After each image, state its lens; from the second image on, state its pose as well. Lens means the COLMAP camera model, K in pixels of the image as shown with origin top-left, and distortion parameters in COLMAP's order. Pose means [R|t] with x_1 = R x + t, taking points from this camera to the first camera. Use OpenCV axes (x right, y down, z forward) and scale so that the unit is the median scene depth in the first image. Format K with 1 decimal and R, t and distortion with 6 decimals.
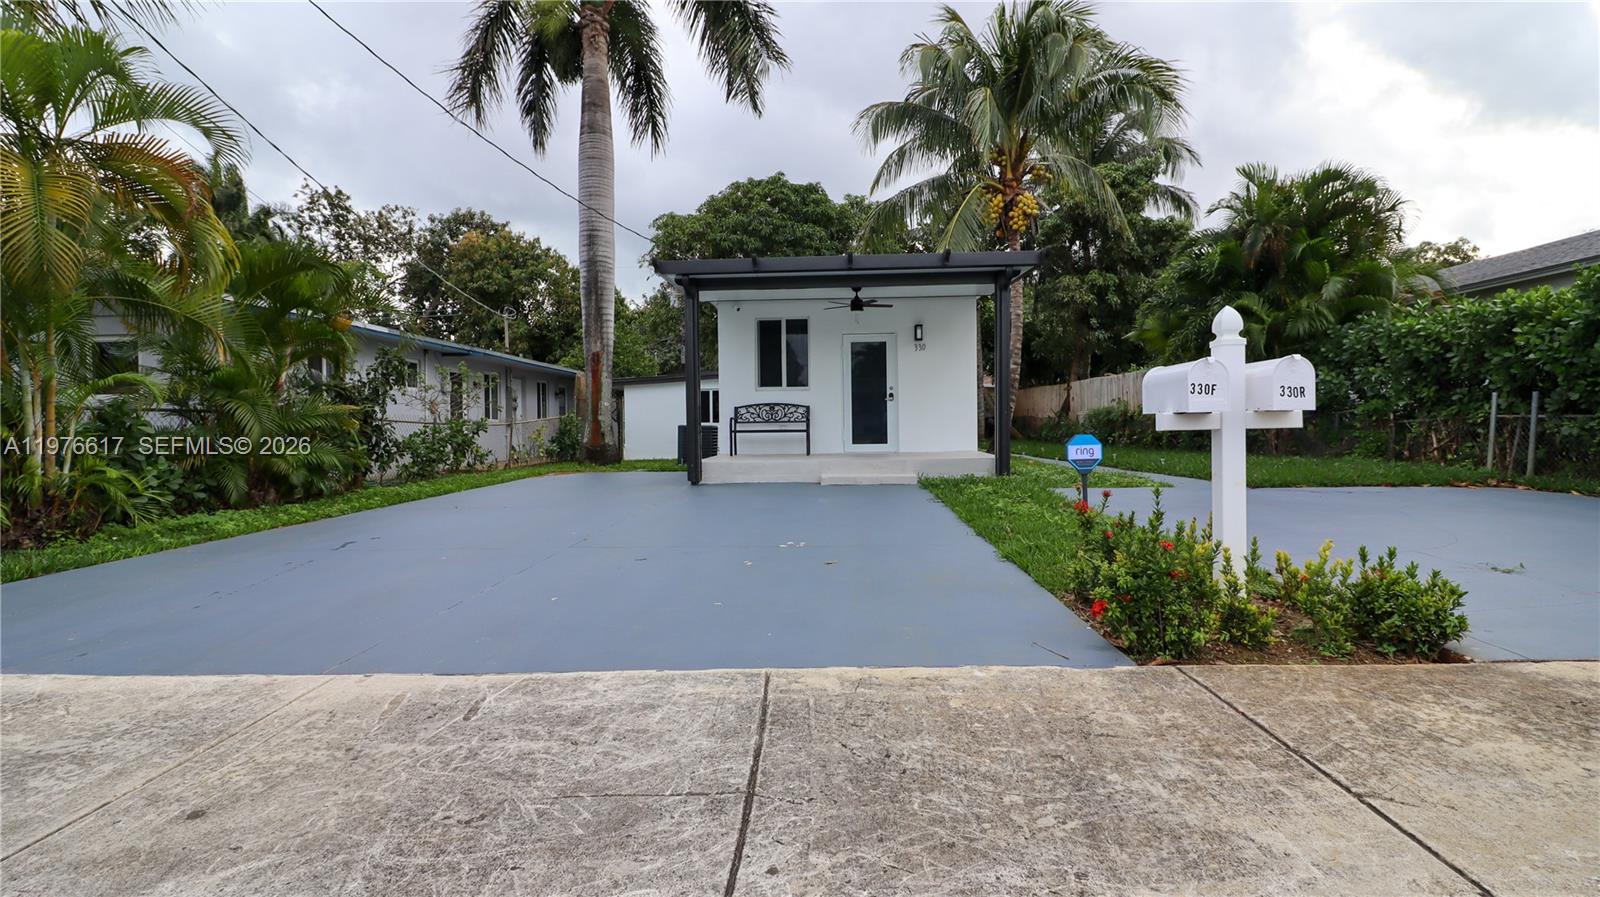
lens RADIAL K [[751.4, 0, 802.9], [0, 751.4, 450.1], [0, 0, 1]] dist [-0.001490, -0.000308]
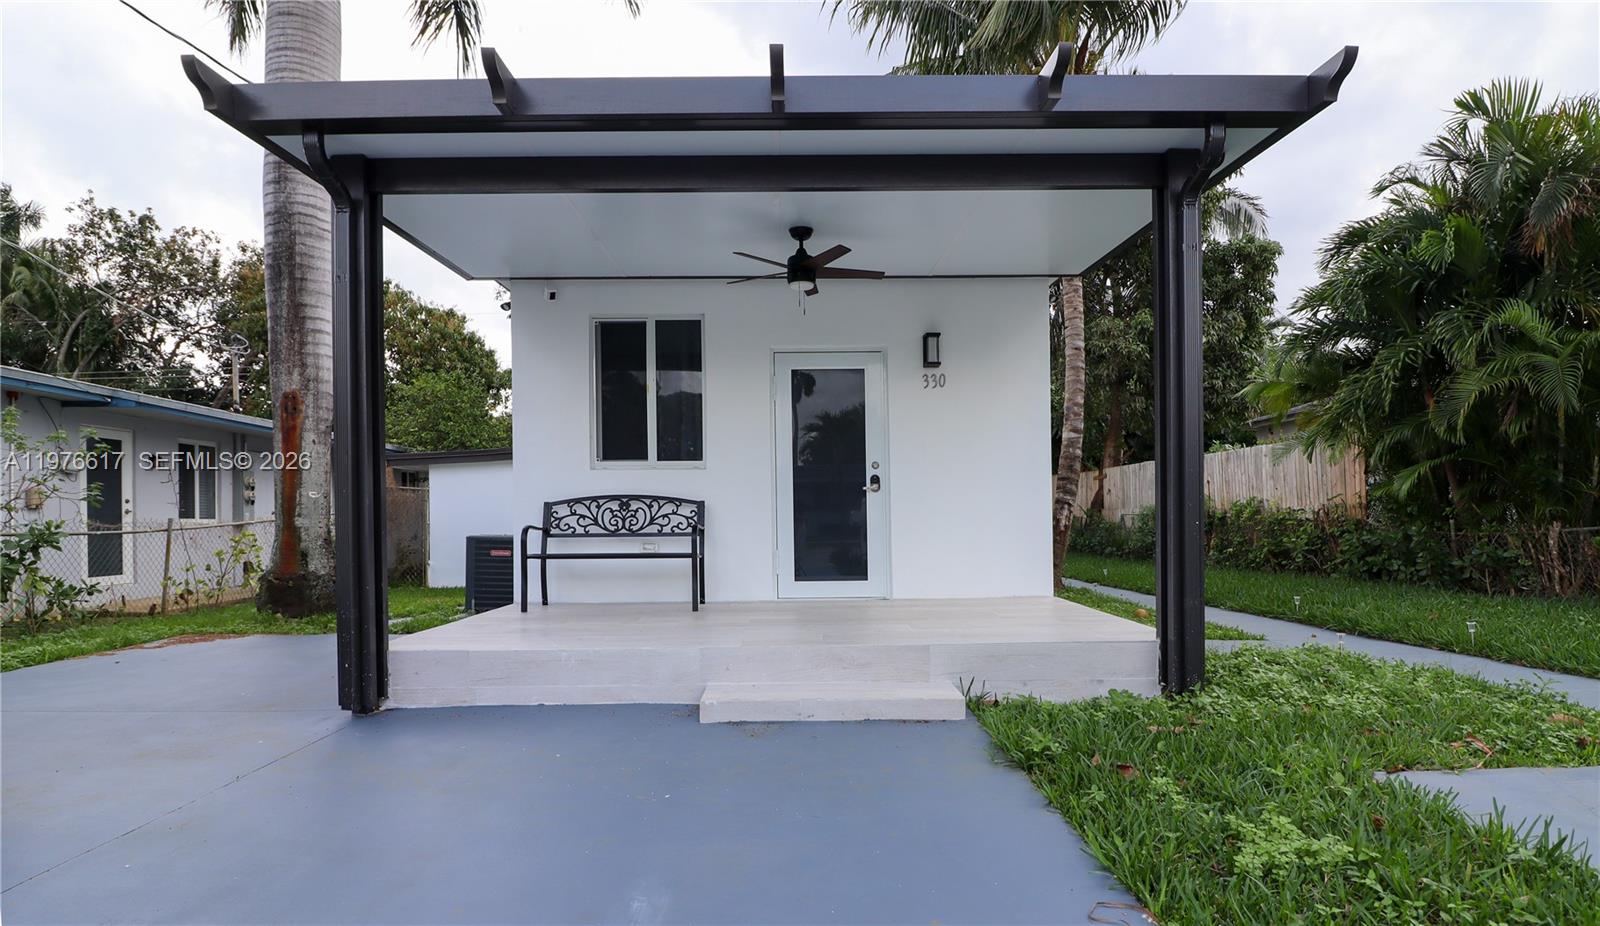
lens RADIAL K [[825.2, 0, 795.9], [0, 825.2, 523.0], [0, 0, 1]] dist [-0.010030, 0.000054]
pose [[0.998482, 0.004014, 0.054940, 0.035991], [-0.002379, 0.999553, -0.029792, -0.027840], [-0.055035, 0.029616, 0.998045, 0.449532]]
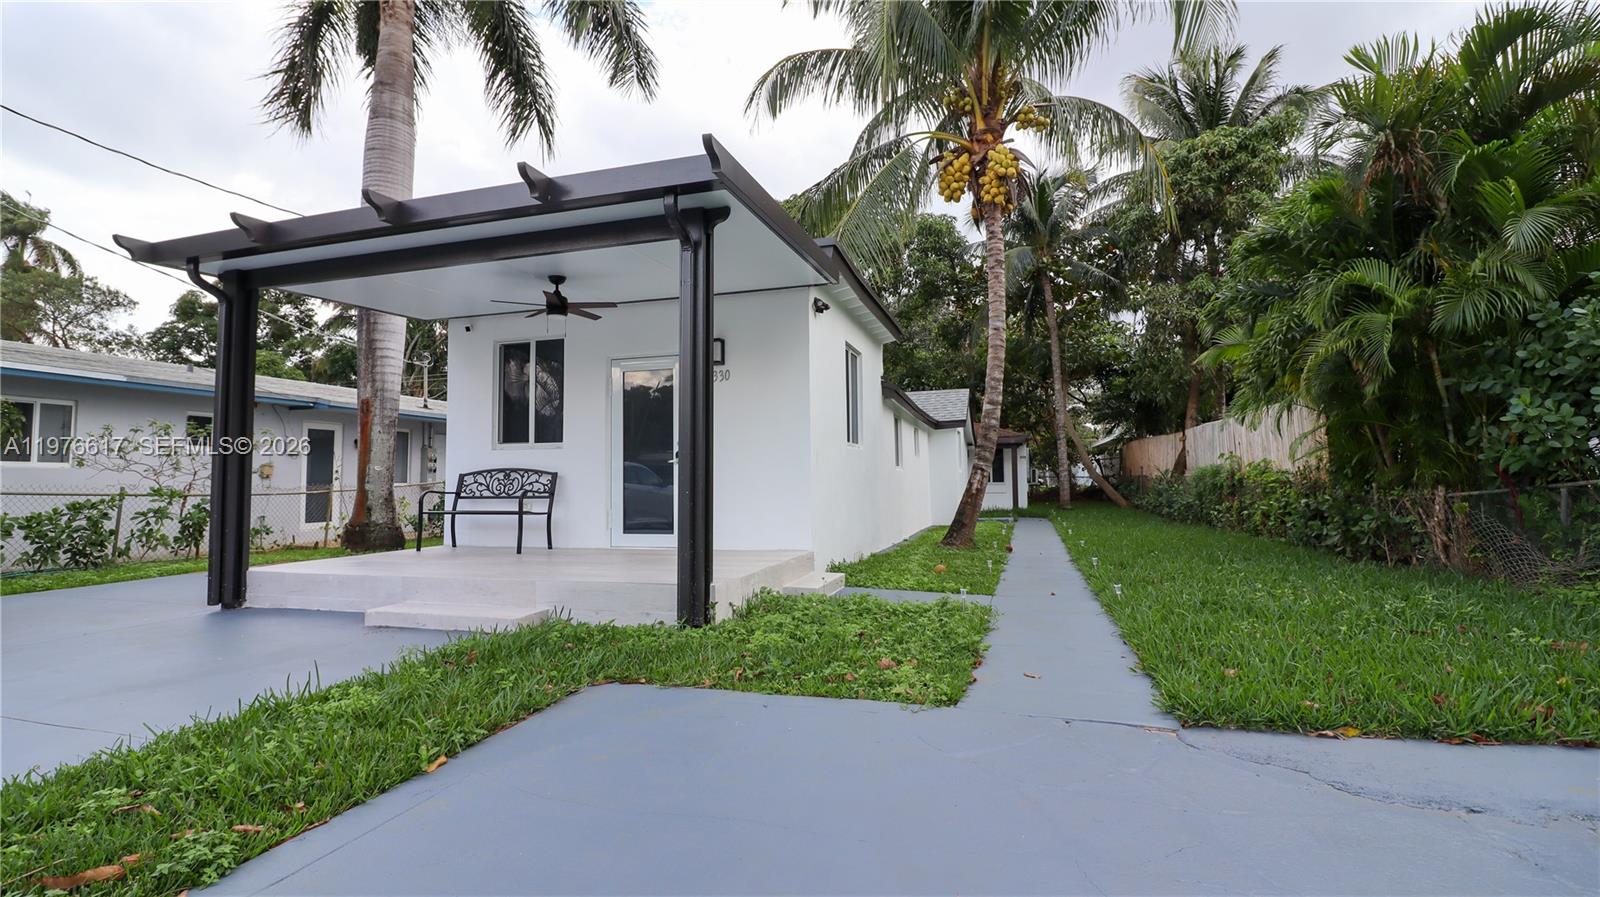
lens RADIAL K [[742.7, 0, 805.1], [0, 742.7, 441.6], [0, 0, 1]] dist [-0.002059, -0.011225]
pose [[0.968052, -0.011573, -0.250484, 0.349600], [-0.009156, 0.996637, -0.081432, -0.033354], [0.250584, 0.081124, 0.964690, 0.416815]]
